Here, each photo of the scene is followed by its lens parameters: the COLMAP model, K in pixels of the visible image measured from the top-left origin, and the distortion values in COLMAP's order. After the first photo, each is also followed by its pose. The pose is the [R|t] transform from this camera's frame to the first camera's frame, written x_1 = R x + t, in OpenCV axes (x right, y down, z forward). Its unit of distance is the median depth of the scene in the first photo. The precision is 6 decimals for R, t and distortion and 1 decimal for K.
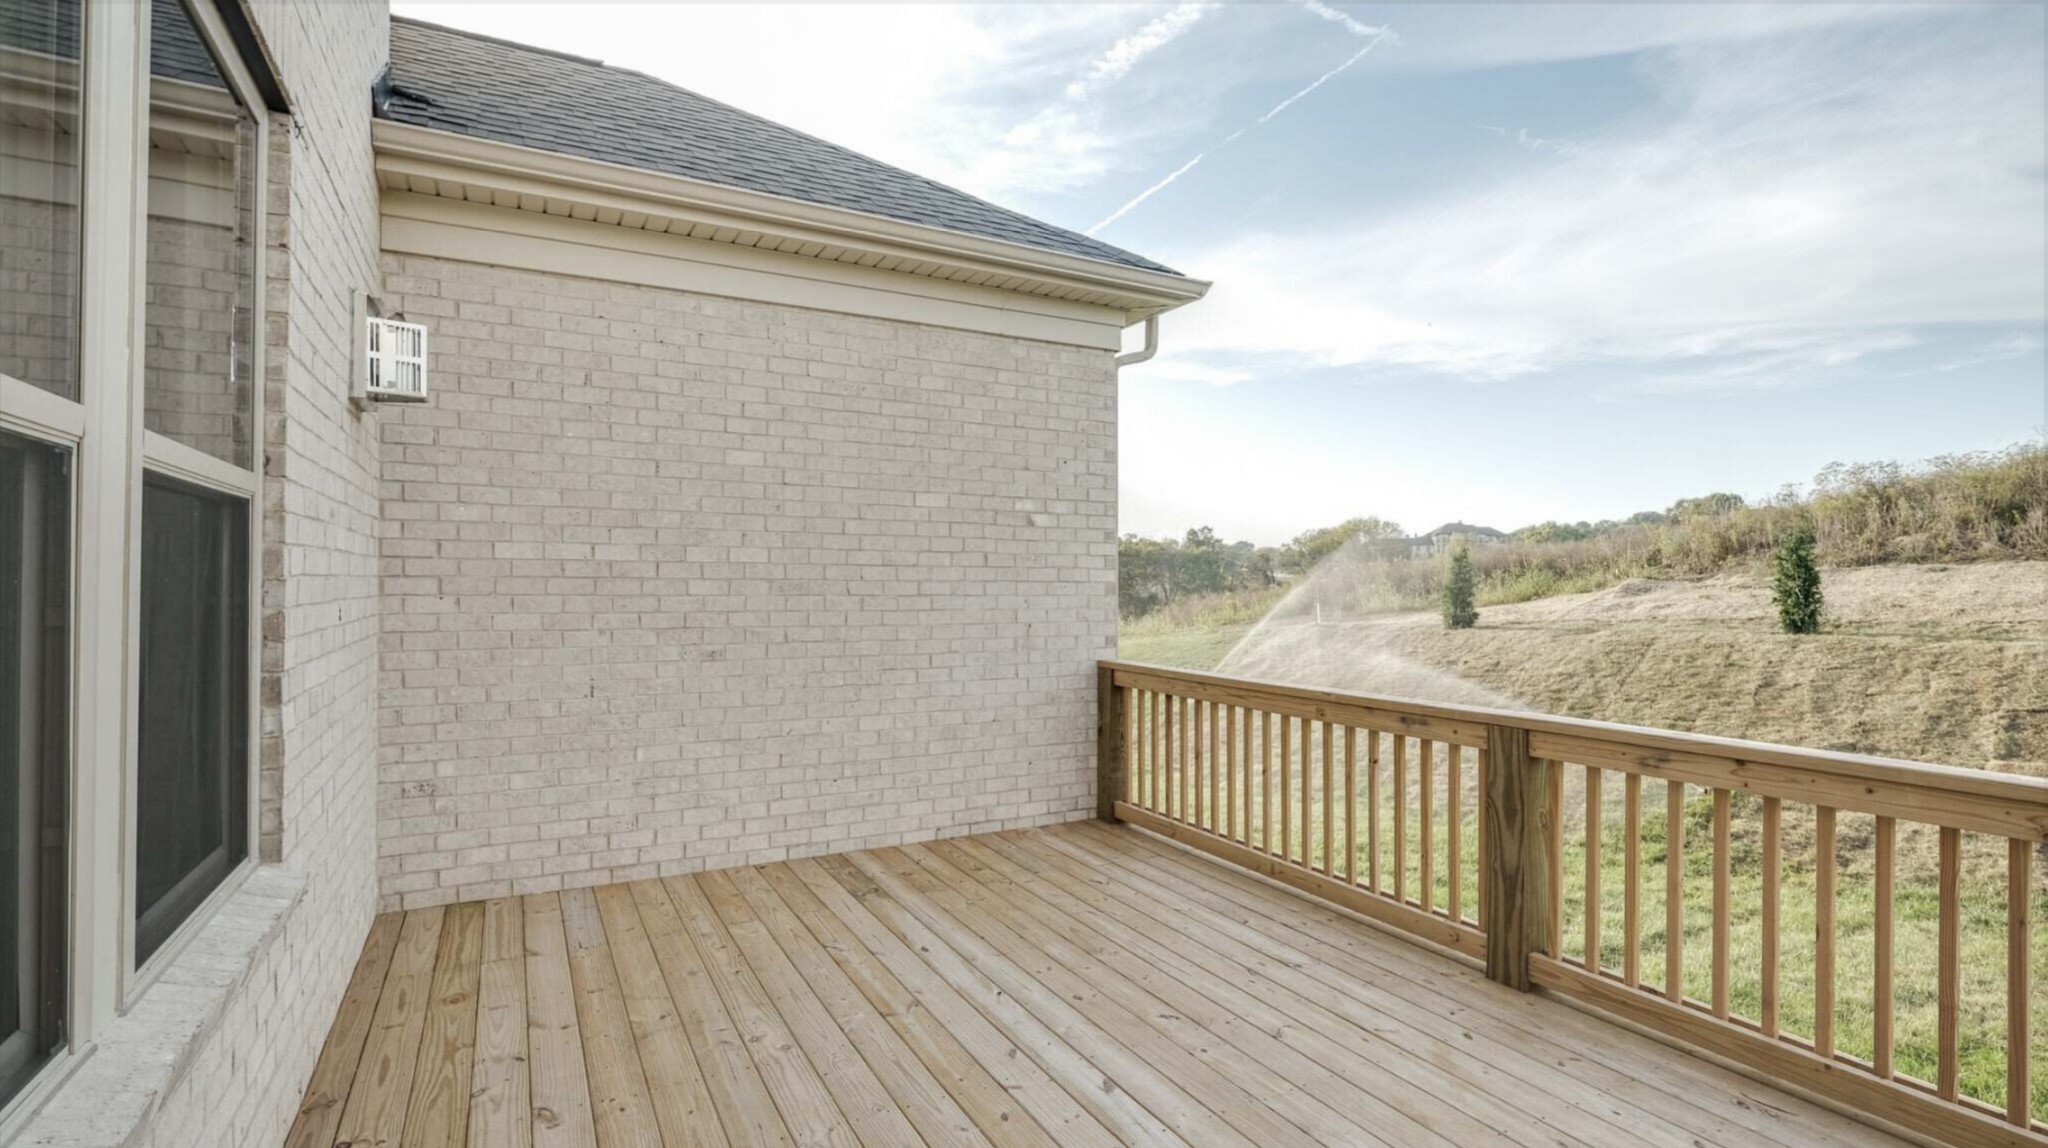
lens RADIAL K [[942.0, 0, 1017.8], [0, 942.0, 580.5], [0, 0, 1]] dist [0.004424, 0.001114]
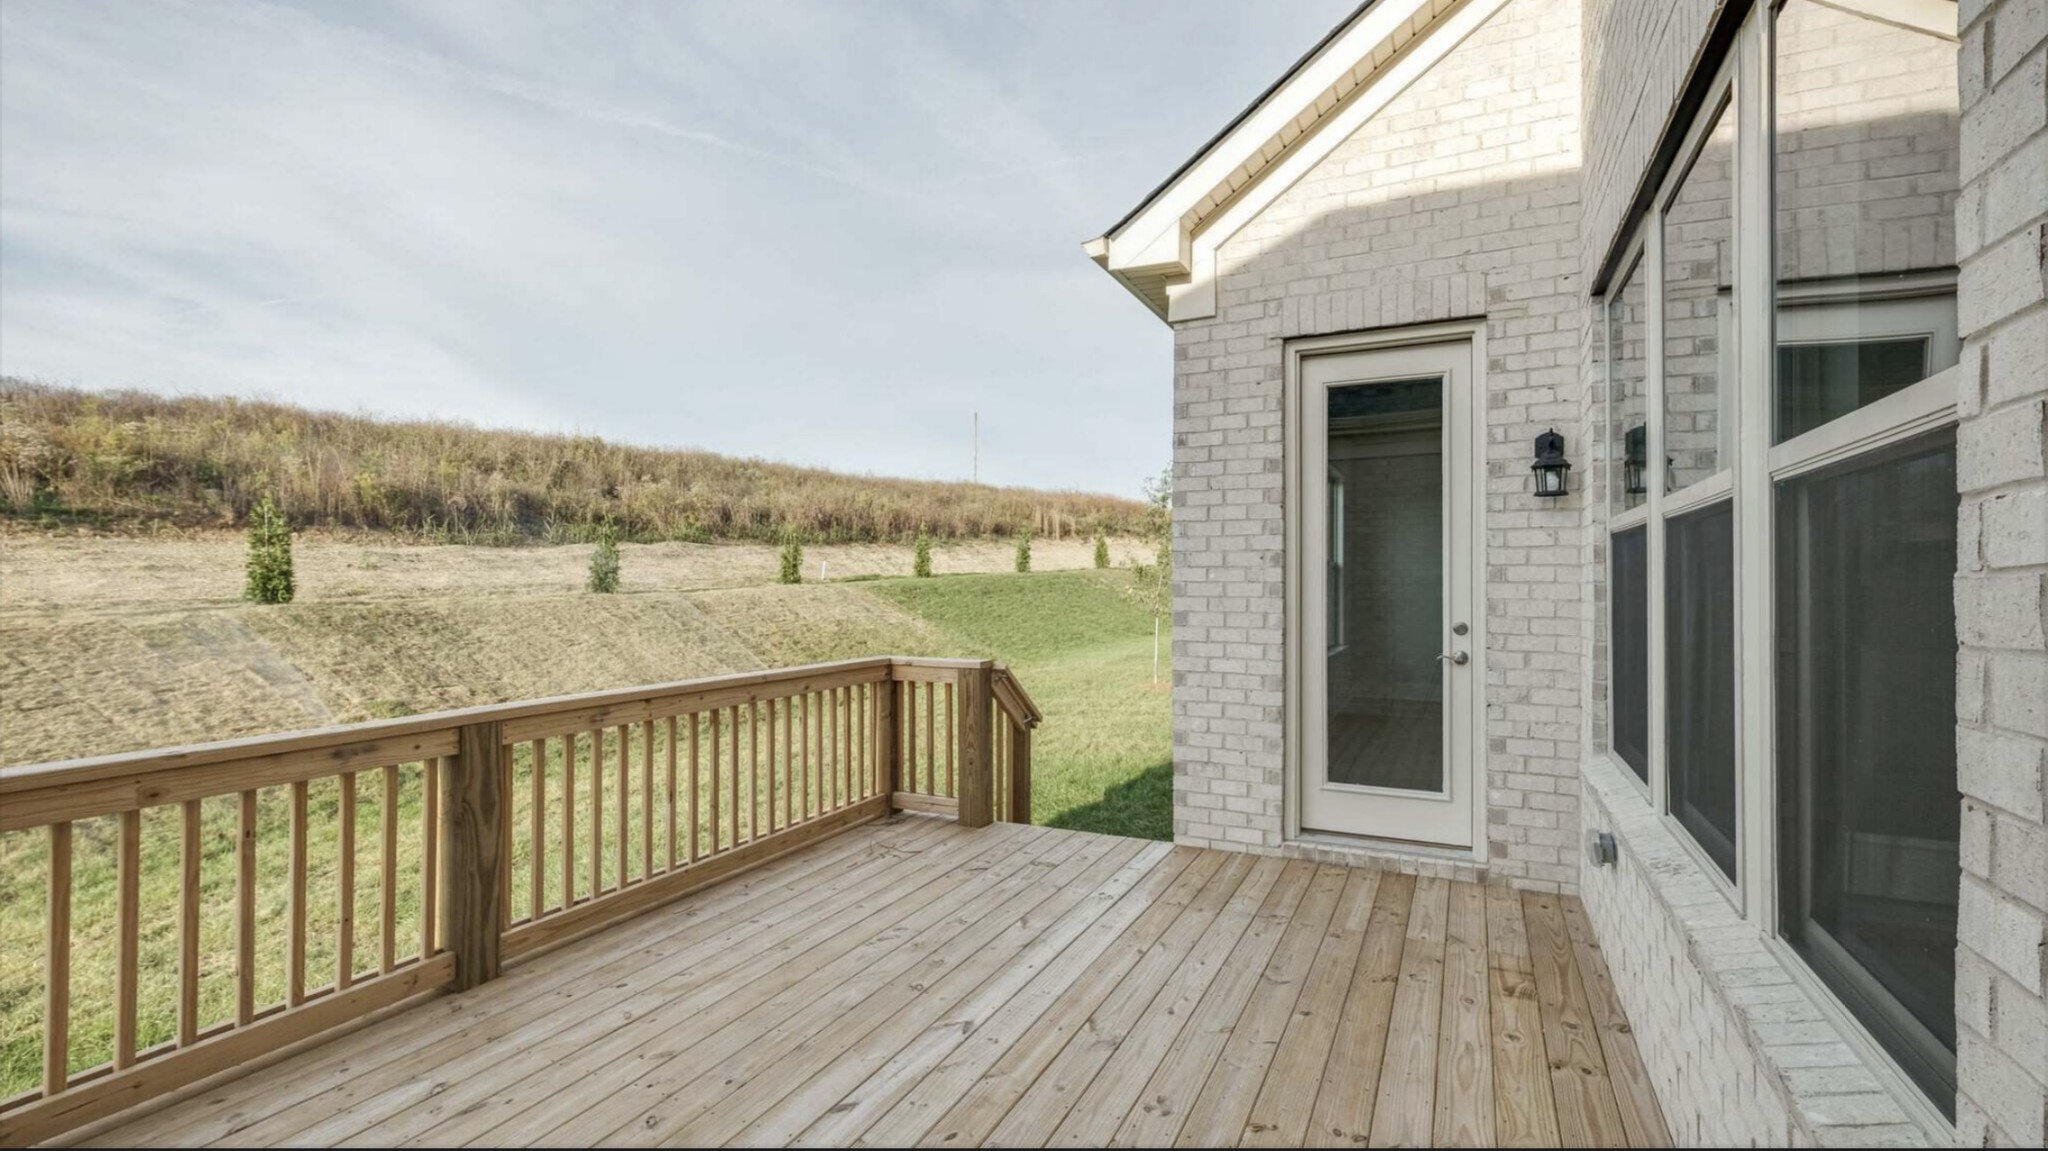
lens RADIAL K [[942.0, 0, 1022.0], [0, 942.0, 576.1], [0, 0, 1]] dist [0.004424, 0.001114]
pose [[-0.592365, 0.004475, 0.805657, -0.626520], [-0.000870, 0.999980, -0.006194, 0.005654], [-0.805669, -0.004370, -0.592350, 1.144958]]
